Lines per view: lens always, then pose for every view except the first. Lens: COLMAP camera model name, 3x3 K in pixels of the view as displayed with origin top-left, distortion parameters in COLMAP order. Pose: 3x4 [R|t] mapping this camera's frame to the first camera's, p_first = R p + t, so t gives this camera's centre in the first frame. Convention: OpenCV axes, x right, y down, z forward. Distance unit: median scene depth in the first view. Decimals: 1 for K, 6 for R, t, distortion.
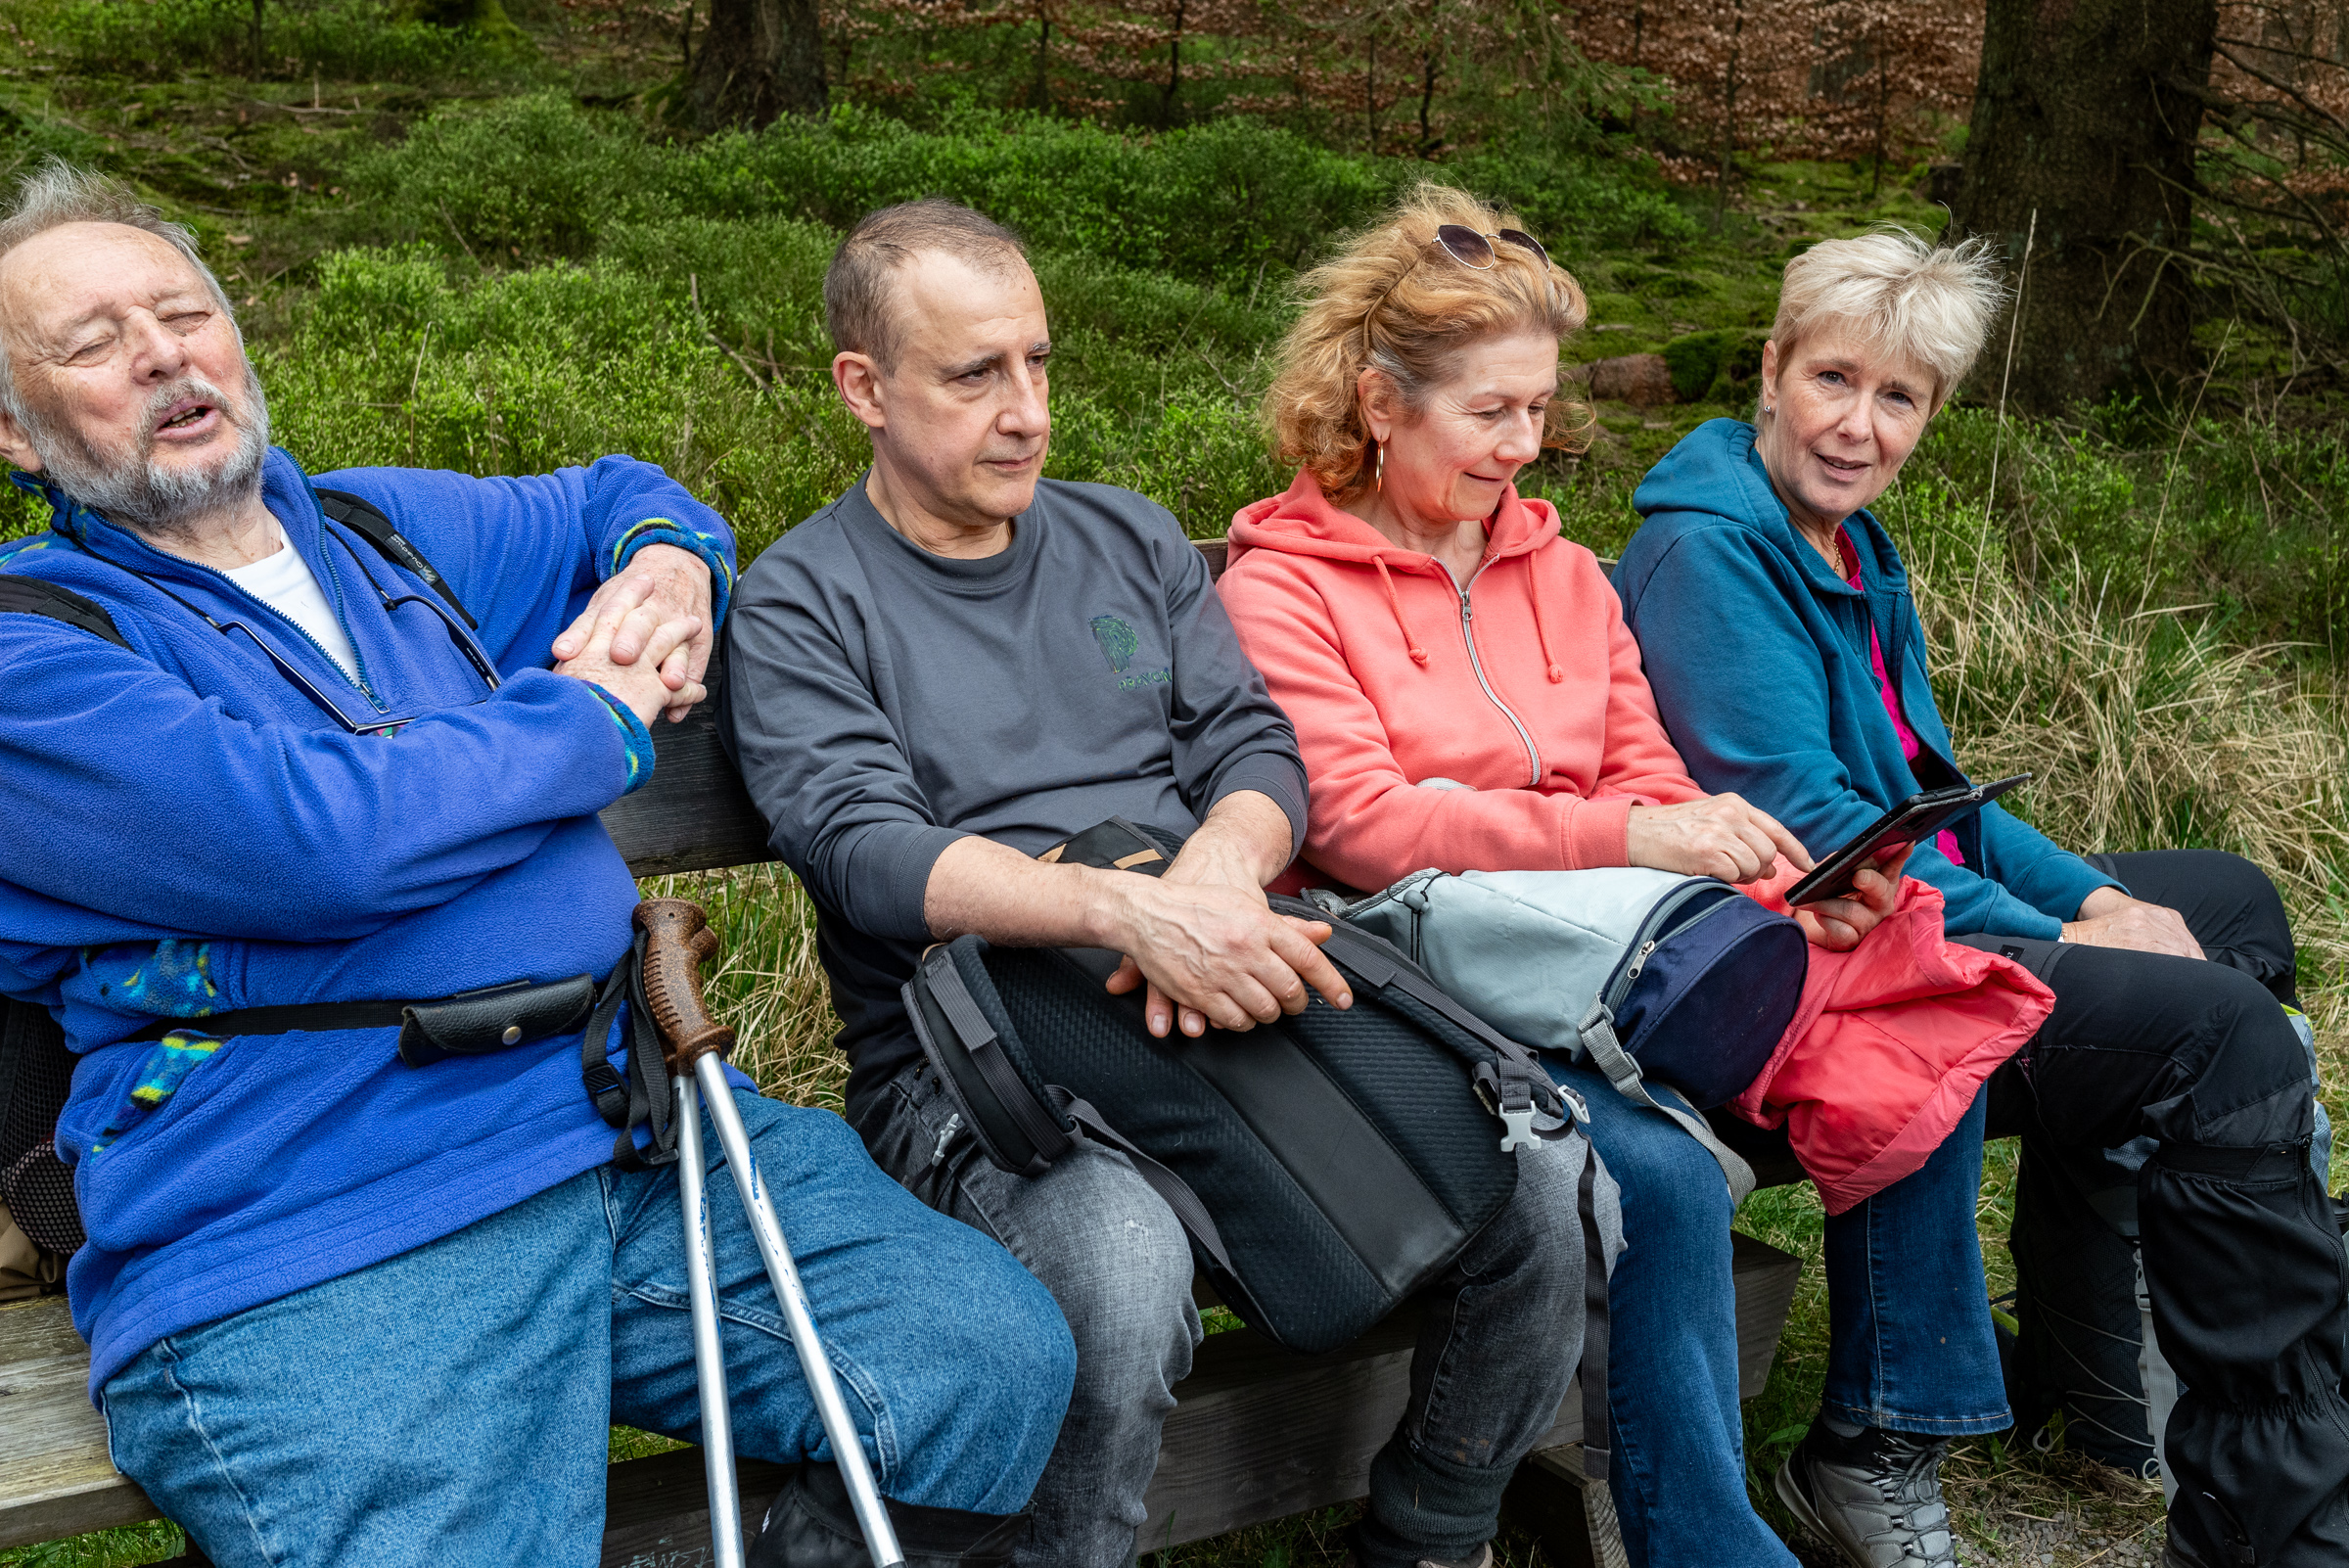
lens RADIAL K [[2596.7, 0, 1179.6], [0, 2596.7, 795.5], [0, 0, 1]] dist [-0.019308, -0.017275]
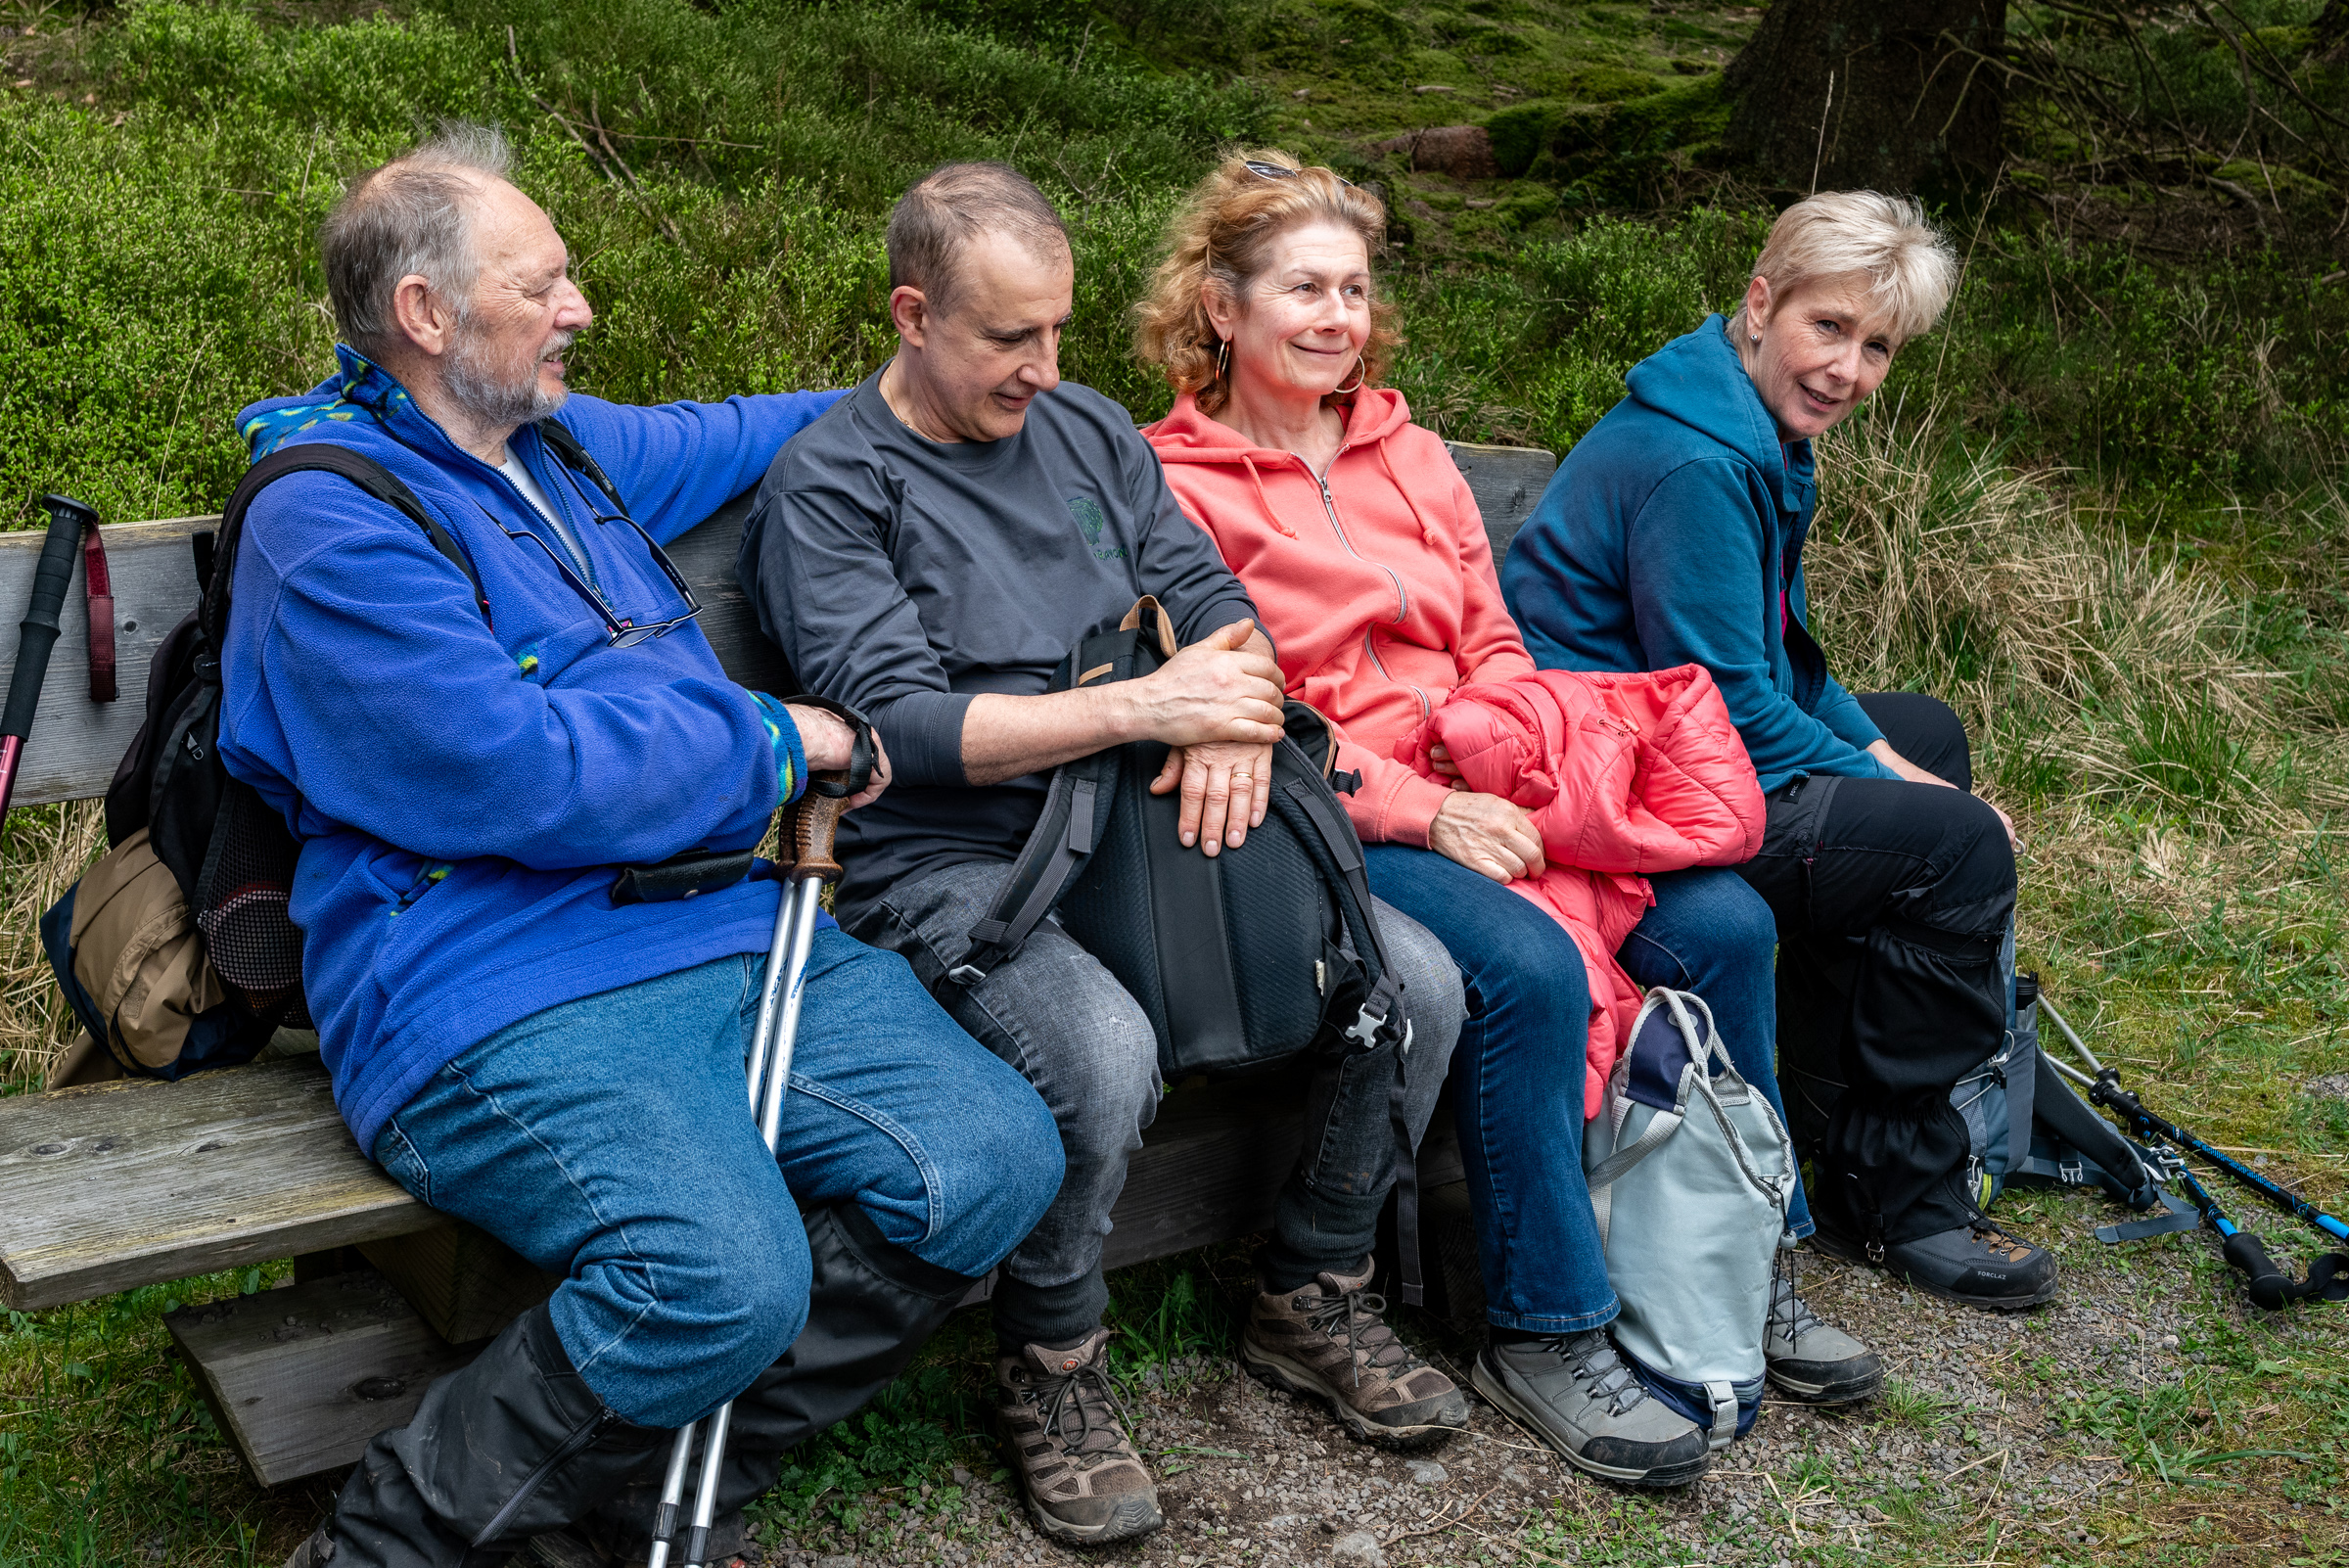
lens RADIAL K [[2769.7, 0, 1174.5], [0, 2769.7, 784.0], [0, 0, 1]] dist [-0.062709, -0.067314]
pose [[0.996463, 0.012958, 0.083027, -0.034006], [-0.020434, 0.995746, 0.089844, -0.024985], [-0.081510, -0.091223, 0.992489, -0.122285]]
